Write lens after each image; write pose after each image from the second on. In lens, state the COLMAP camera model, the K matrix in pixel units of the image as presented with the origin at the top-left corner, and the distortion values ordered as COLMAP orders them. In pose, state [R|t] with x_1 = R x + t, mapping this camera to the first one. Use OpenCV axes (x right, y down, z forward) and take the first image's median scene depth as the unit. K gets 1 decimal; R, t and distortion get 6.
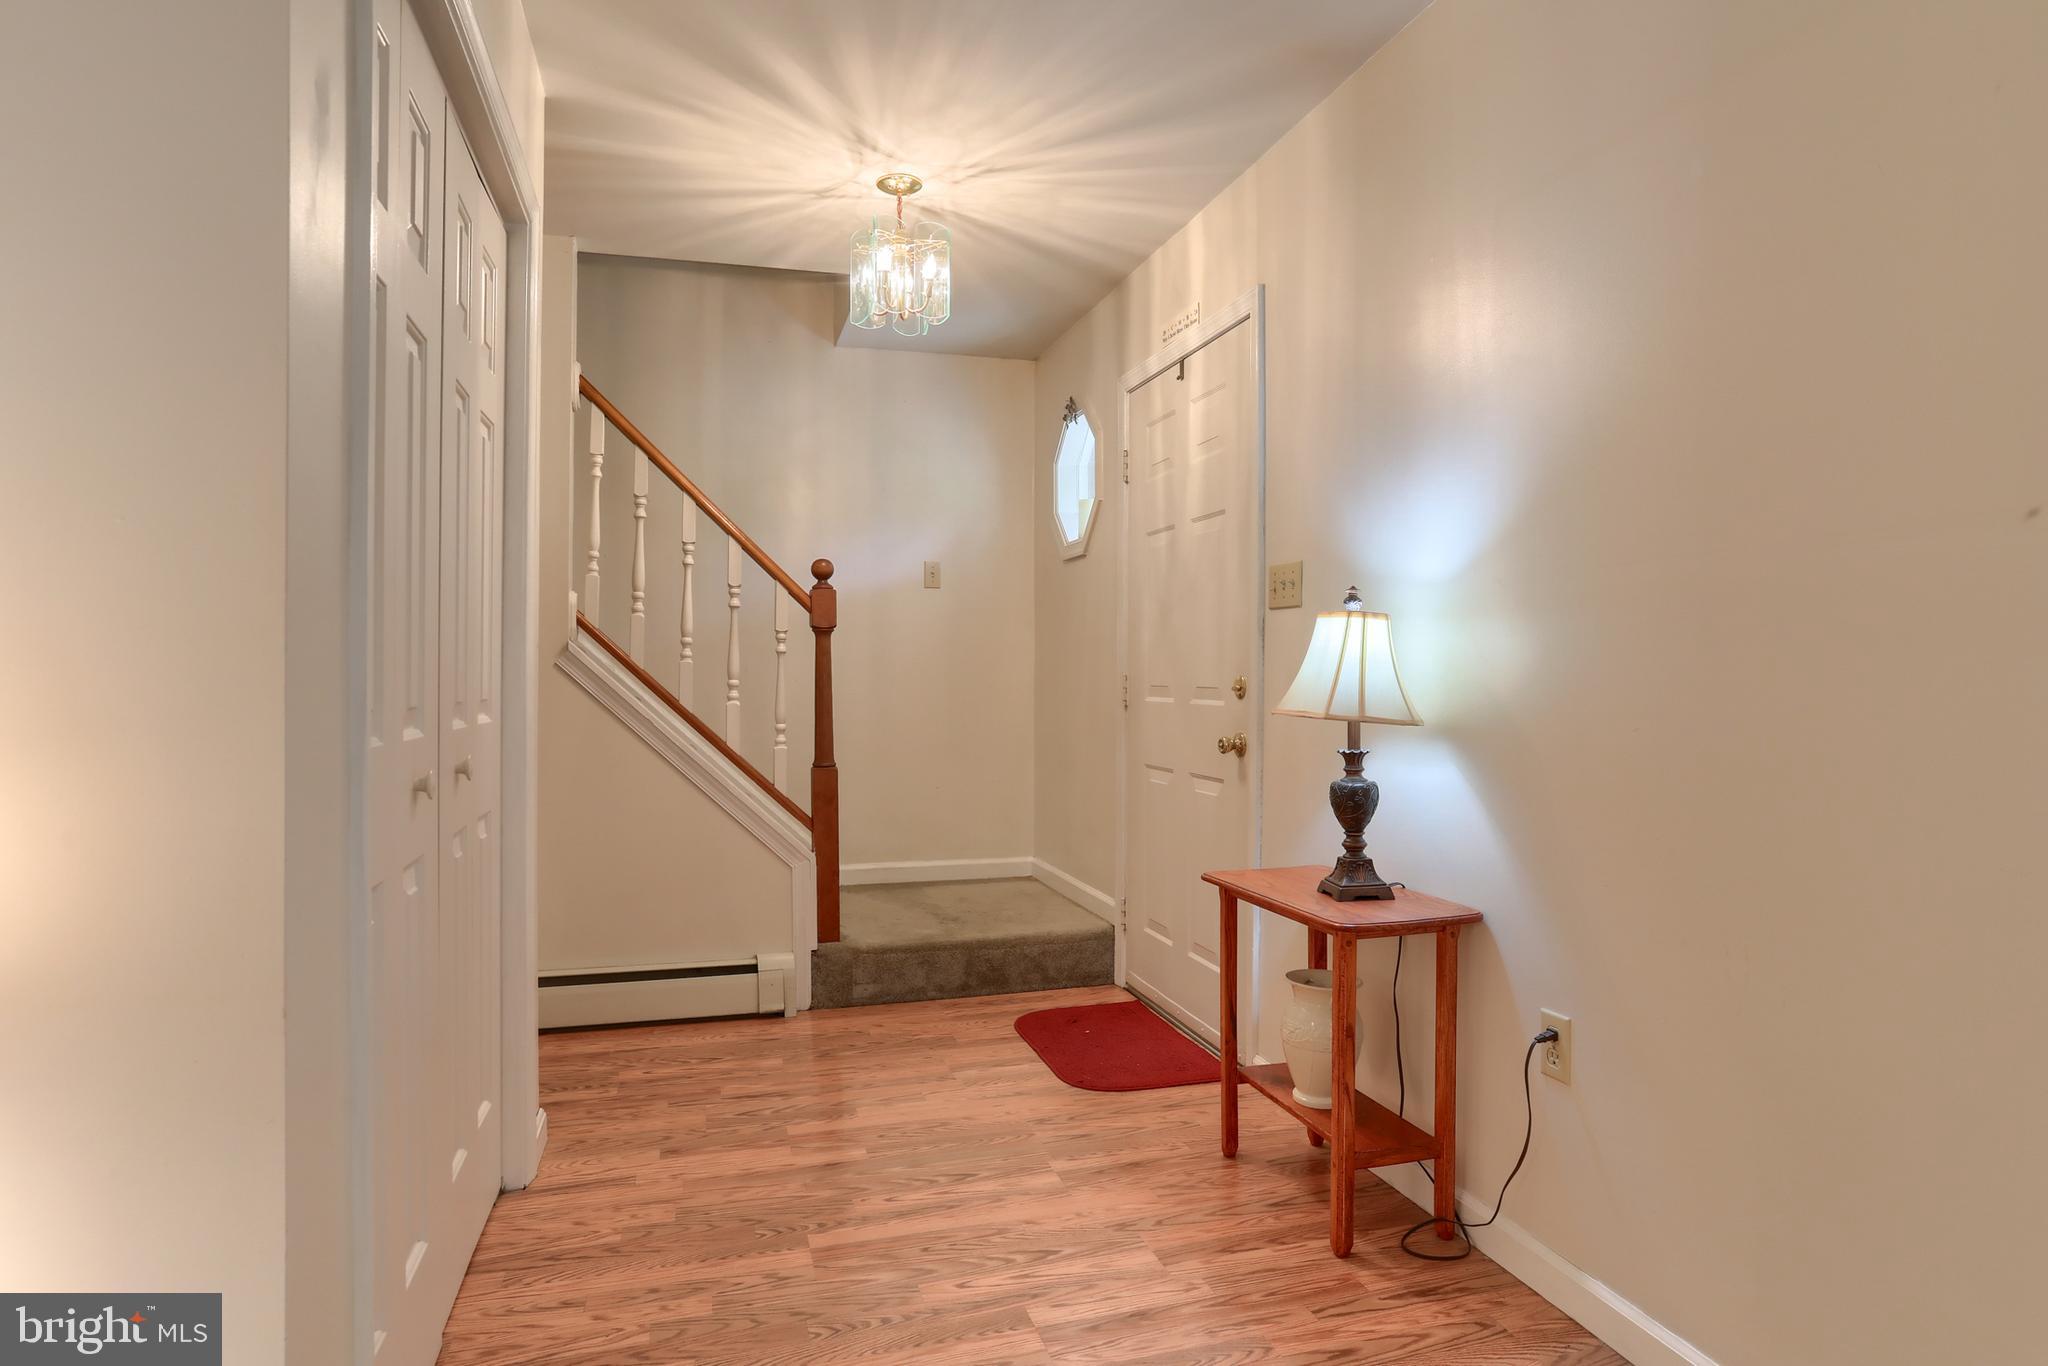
lens RADIAL K [[1144.2, 0, 1016.6], [0, 1144.2, 673.5], [0, 0, 1]] dist [-0.047052, 0.000360]
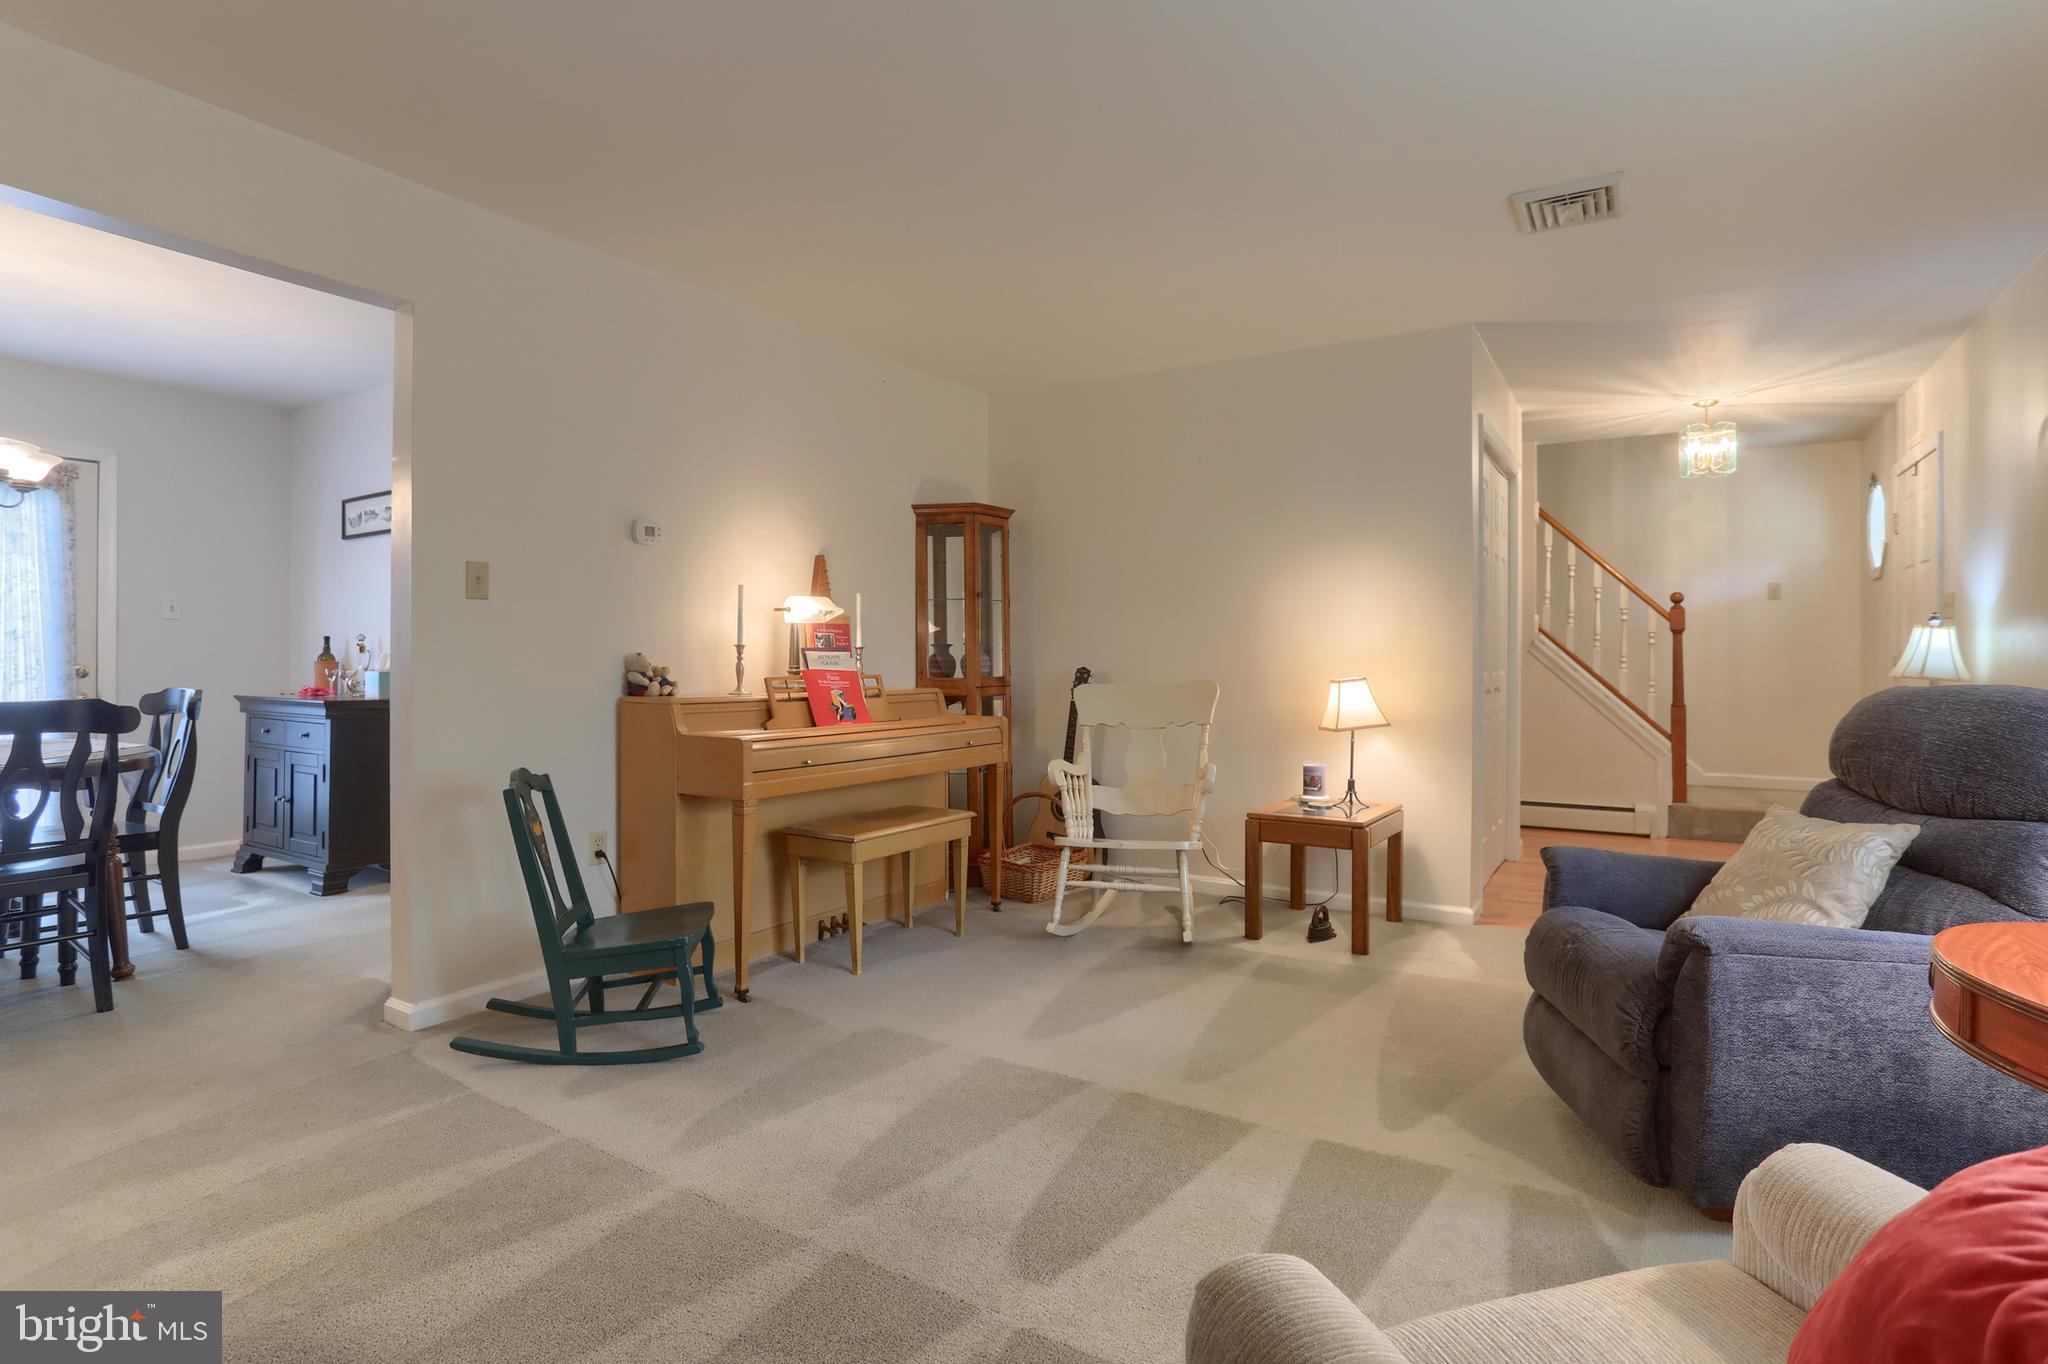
lens RADIAL K [[996.7, 0, 1093.4], [0, 996.7, 650.6], [0, 0, 1]] dist [-0.008366, -0.000006]
pose [[0.702799, -0.000045, -0.711389, 0.327899], [-0.001658, 0.999997, -0.001702, -0.003278], [0.711387, 0.002375, 0.702797, -0.838137]]
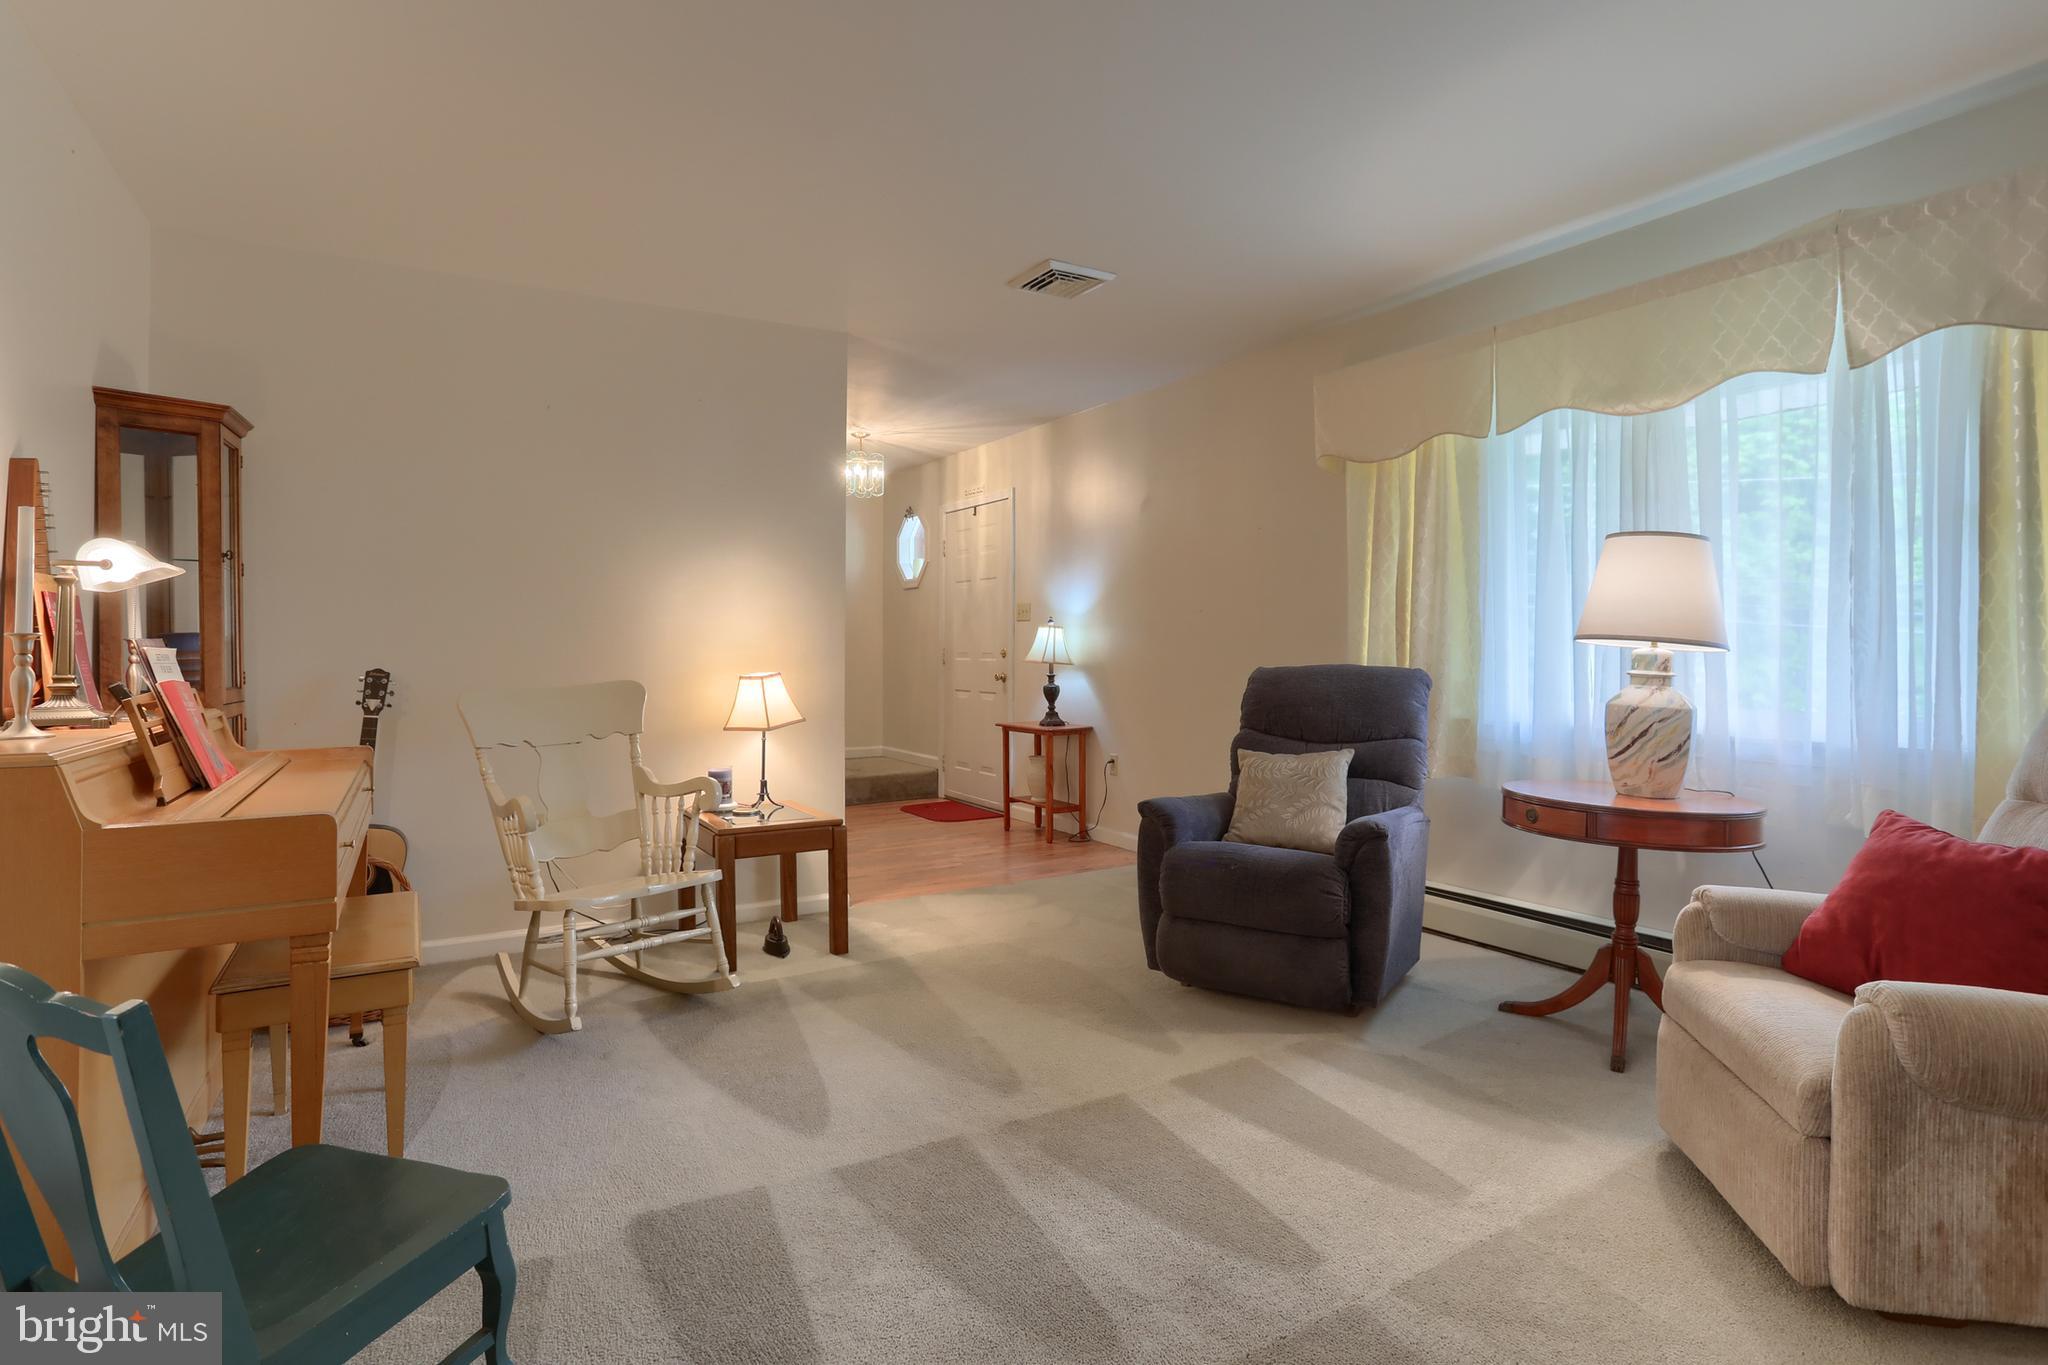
lens RADIAL K [[1015.7, 0, 995.0], [0, 1015.7, 671.2], [0, 0, 1]] dist [-0.067368, 0.034896]
pose [[0.970691, -0.009699, 0.240134, -0.298432], [0.003567, 0.999657, 0.025960, -0.004728], [-0.240303, -0.024343, 0.970393, -0.947707]]
